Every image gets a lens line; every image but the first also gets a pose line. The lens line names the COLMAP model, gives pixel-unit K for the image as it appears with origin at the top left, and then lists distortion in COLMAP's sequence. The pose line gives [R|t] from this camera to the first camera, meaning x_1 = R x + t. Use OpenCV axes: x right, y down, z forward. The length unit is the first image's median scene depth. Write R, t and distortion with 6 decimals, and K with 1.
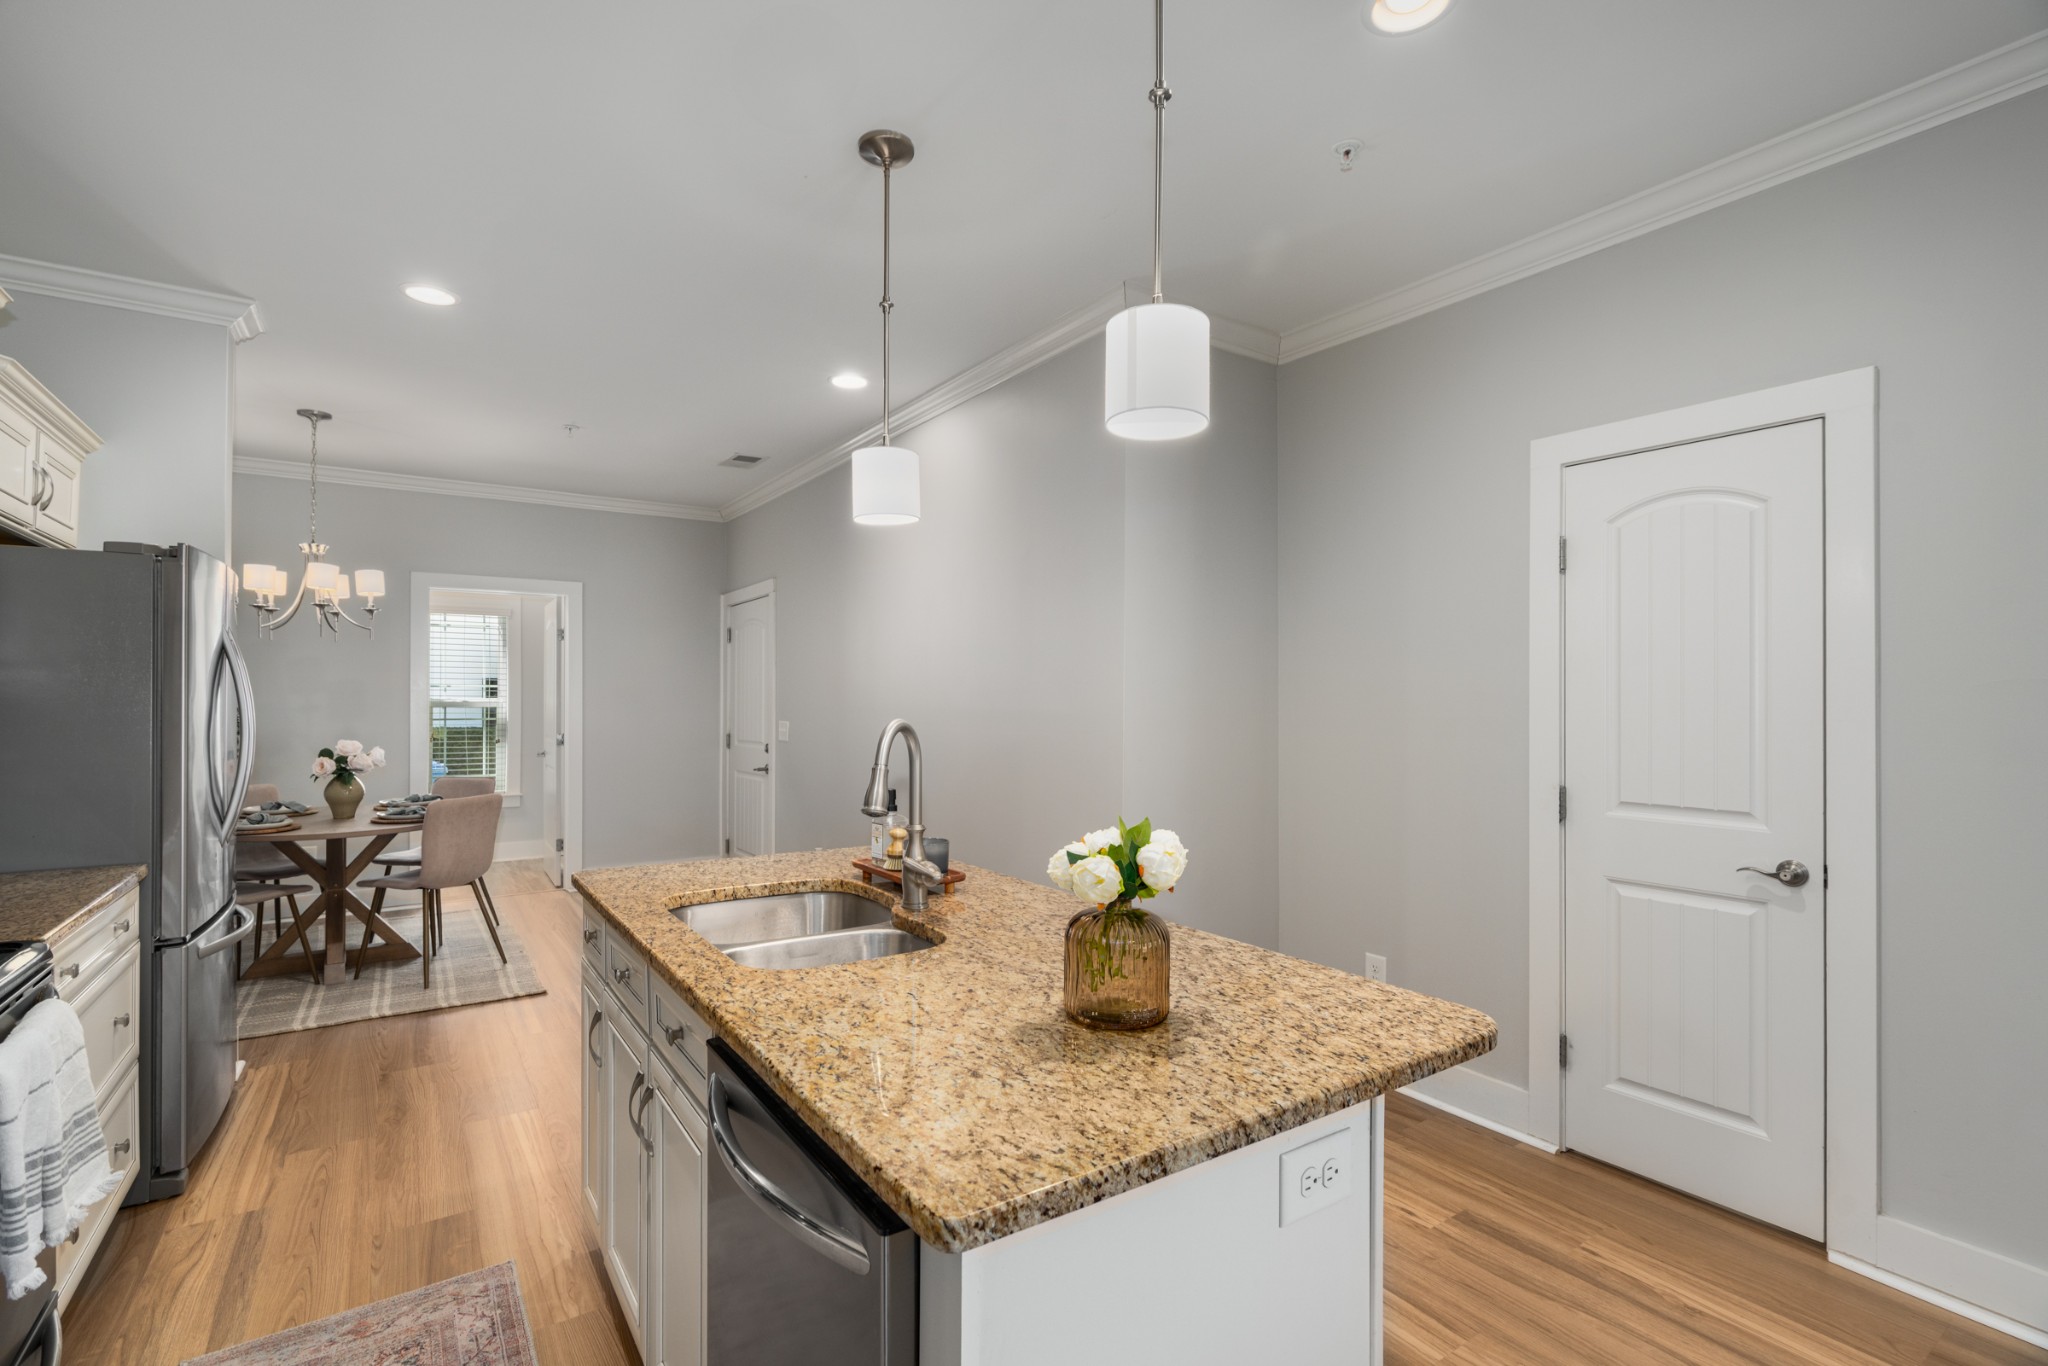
lens RADIAL K [[930.4, 0, 1022.8], [0, 930.4, 690.5], [0, 0, 1]] dist [-0.000977, -0.000204]
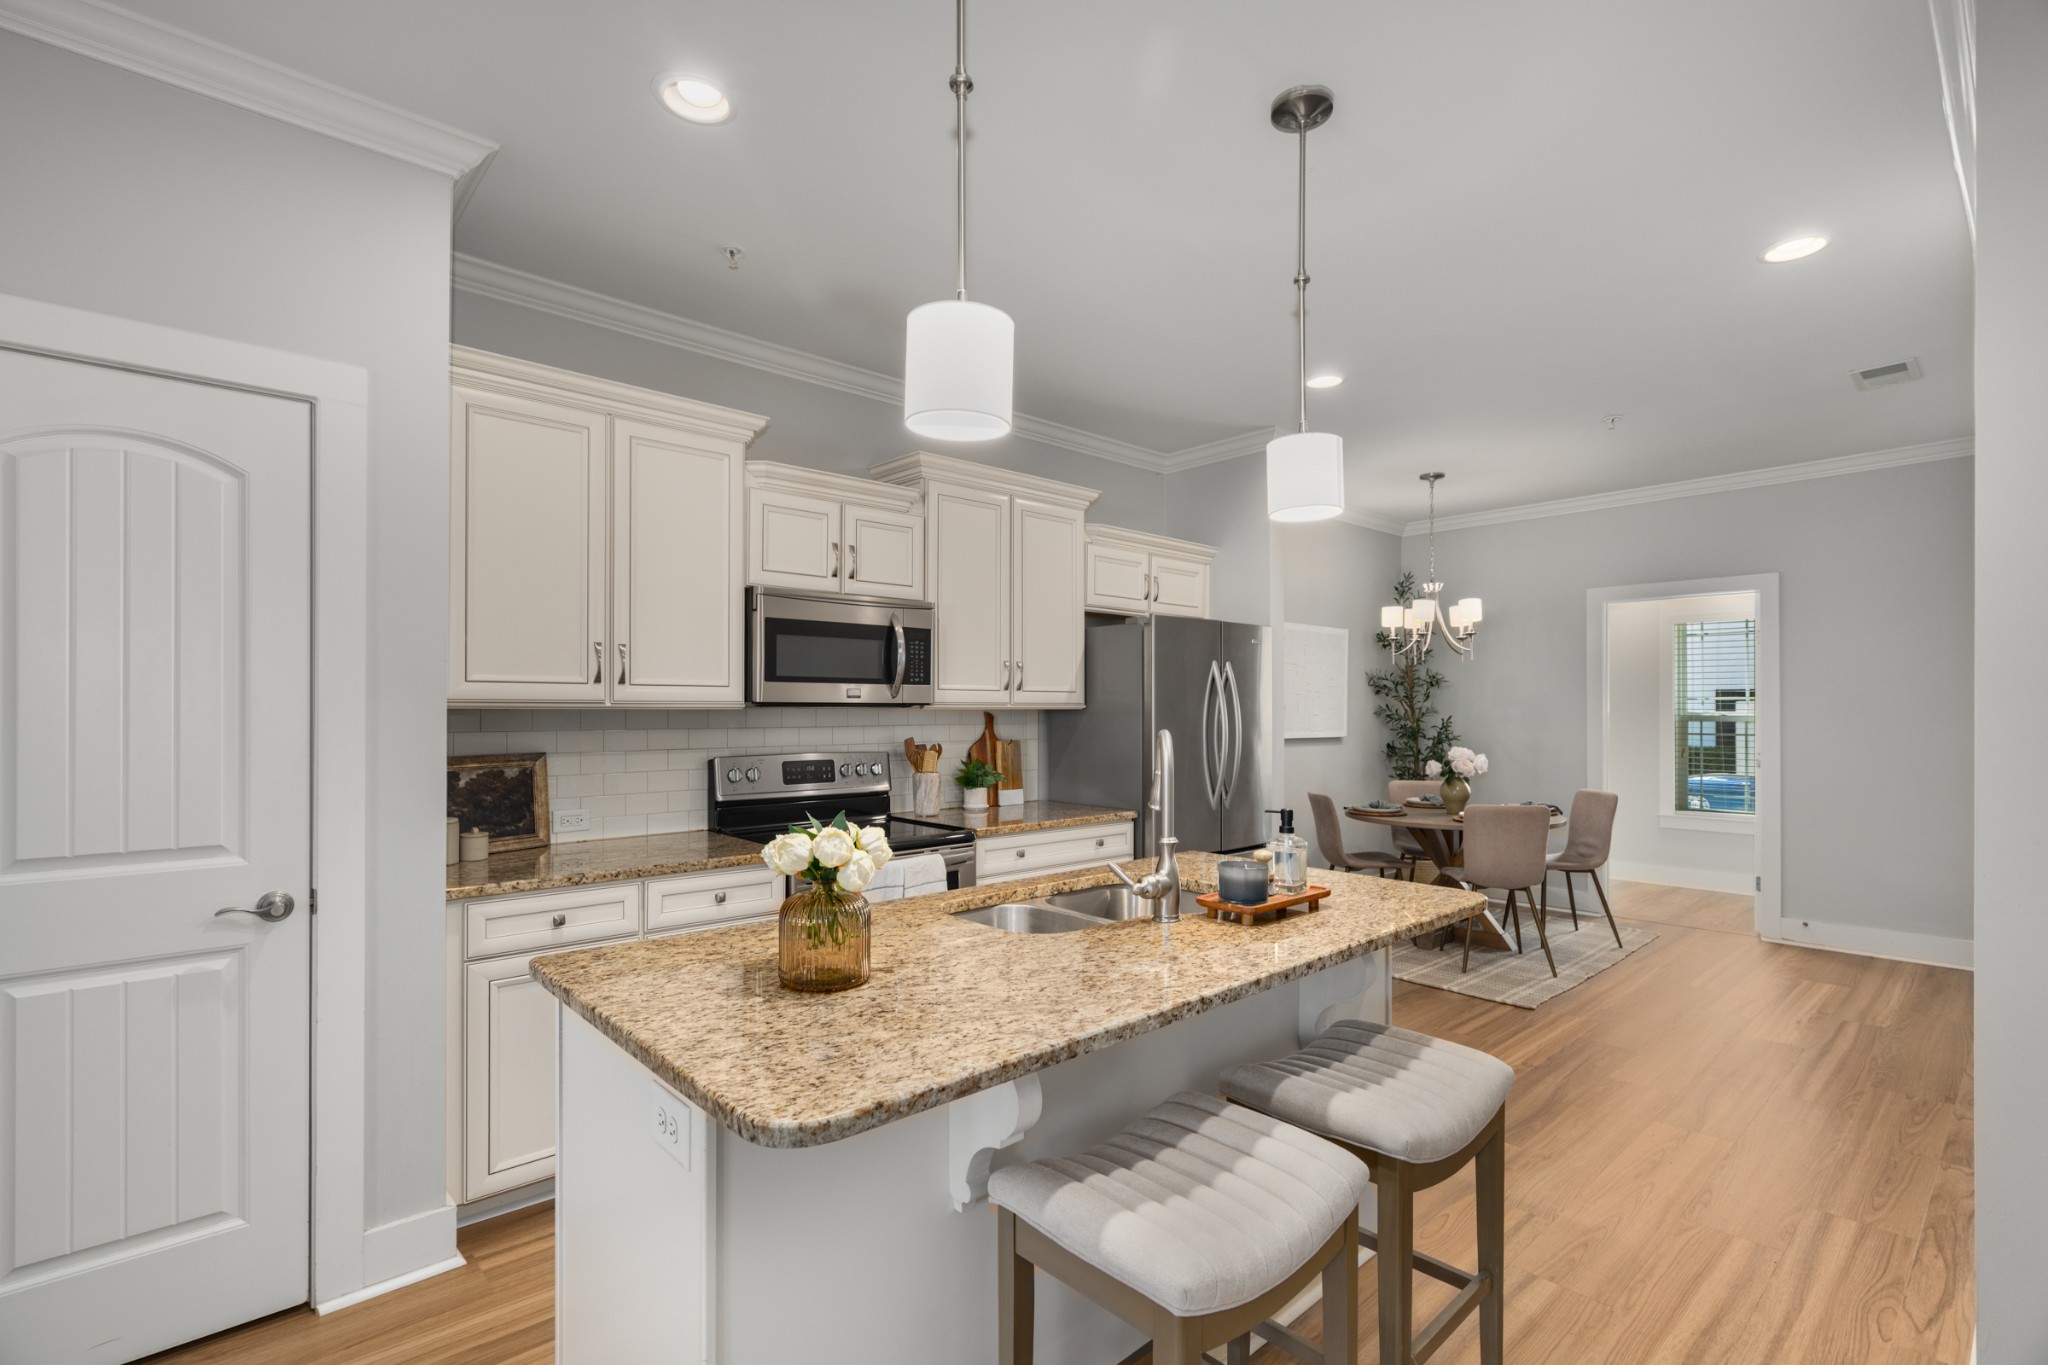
lens RADIAL K [[938.9, 0, 1027.0], [0, 938.9, 700.3], [0, 0, 1]] dist [0.000186, 0.000204]
pose [[0.137025, -0.012403, -0.990490, 0.976080], [0.007883, 0.999904, -0.011430, 0.010046], [0.990536, -0.006242, 0.137109, 0.817004]]
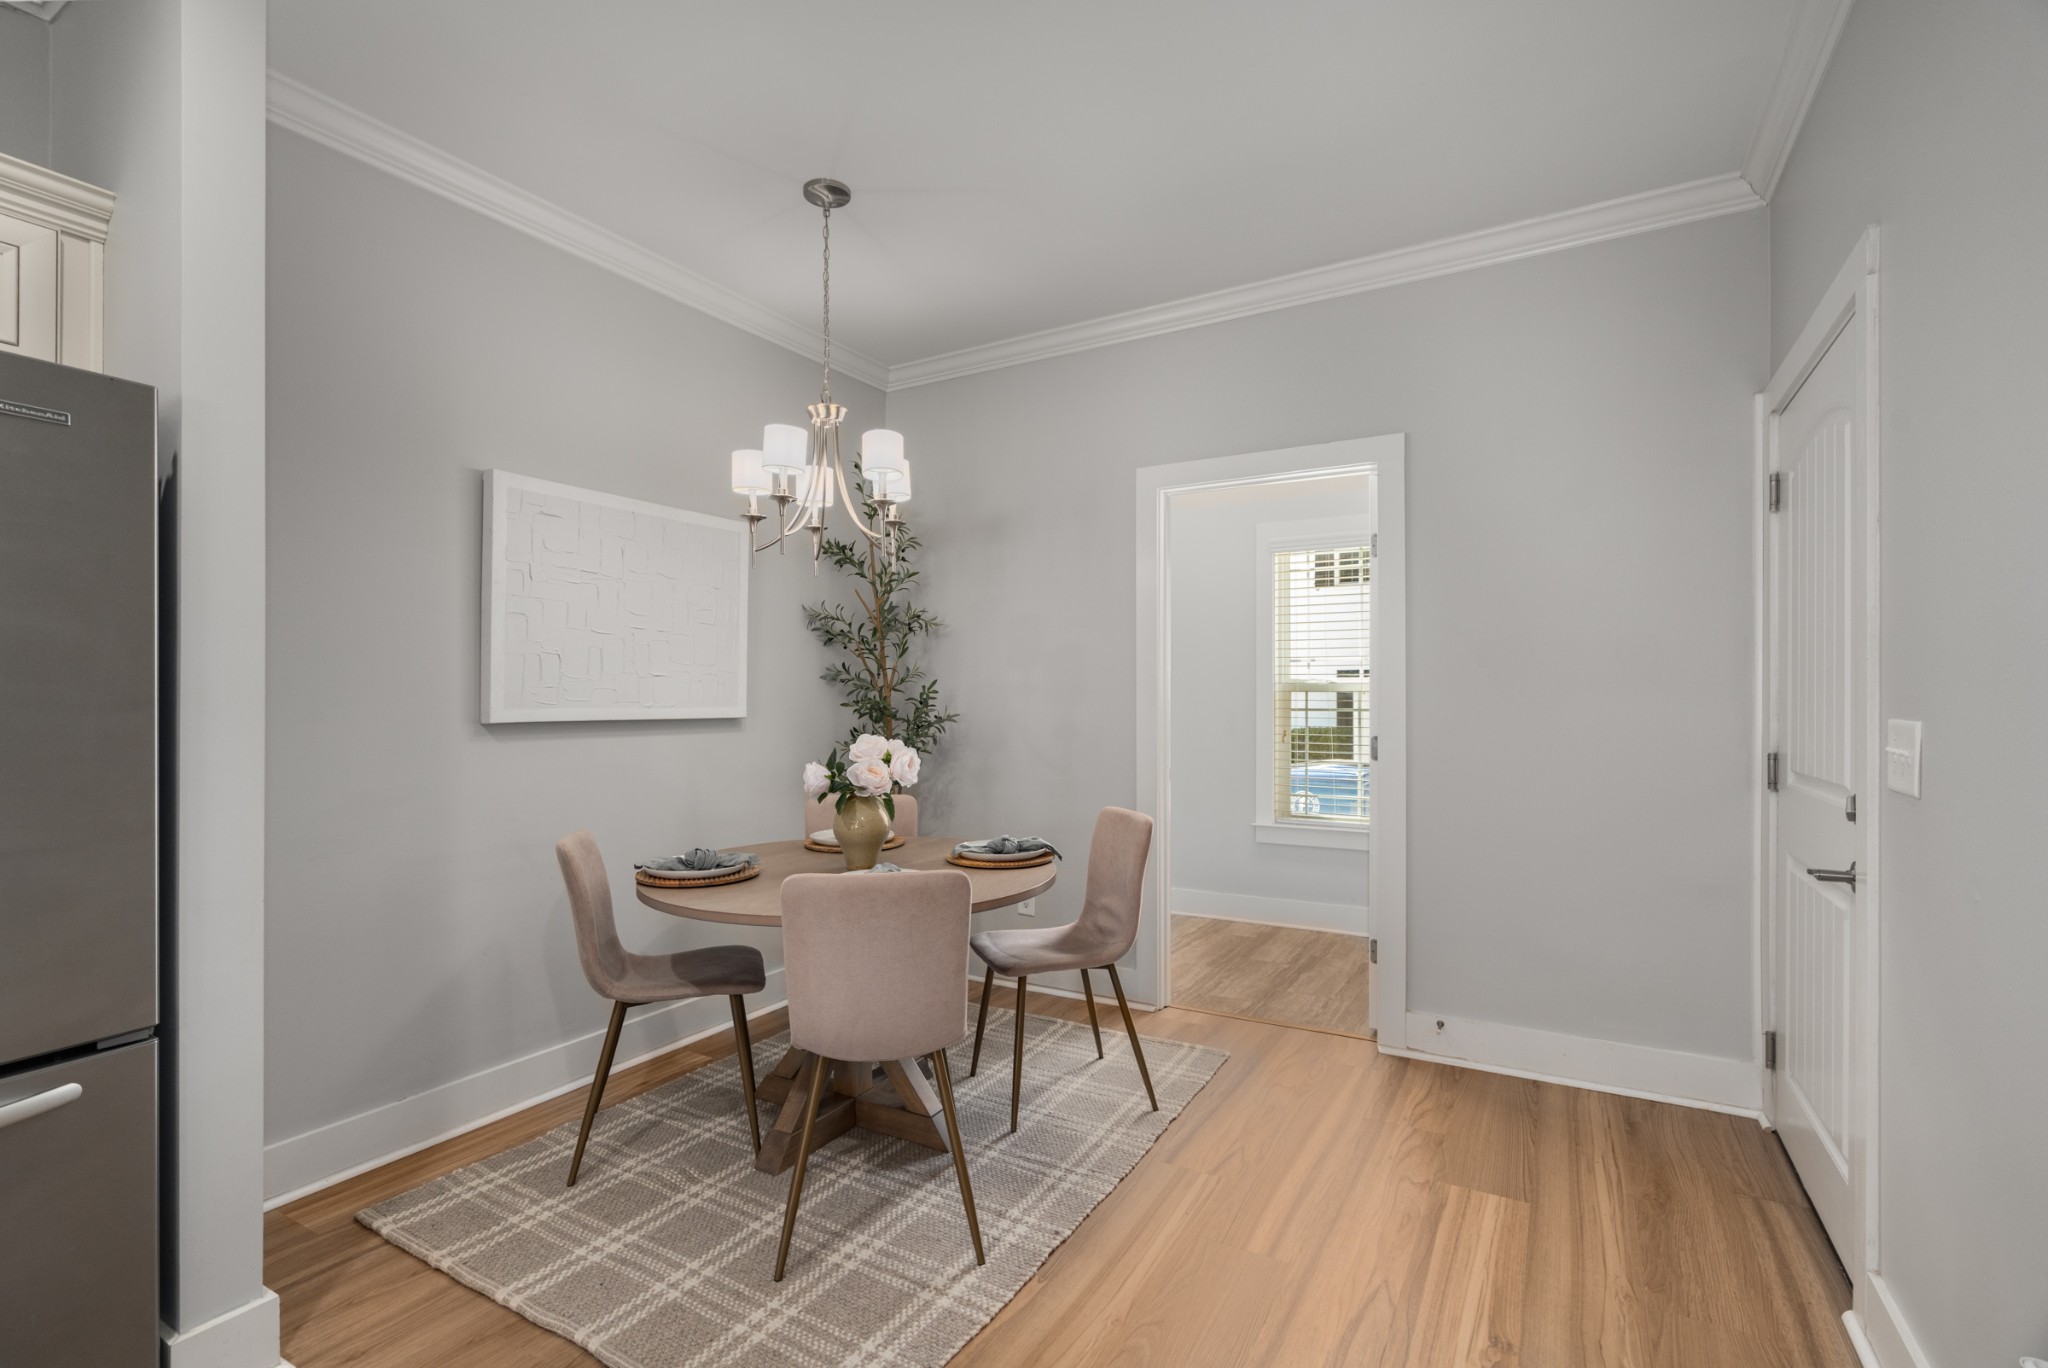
lens RADIAL K [[954.5, 0, 1026.1], [0, 954.5, 691.3], [0, 0, 1]] dist [-0.000403, -0.000008]
pose [[0.434020, -0.007756, -0.900870, -0.397245], [0.010442, 0.999939, -0.003578, 0.078239], [0.900843, -0.007854, 0.434075, 2.227729]]
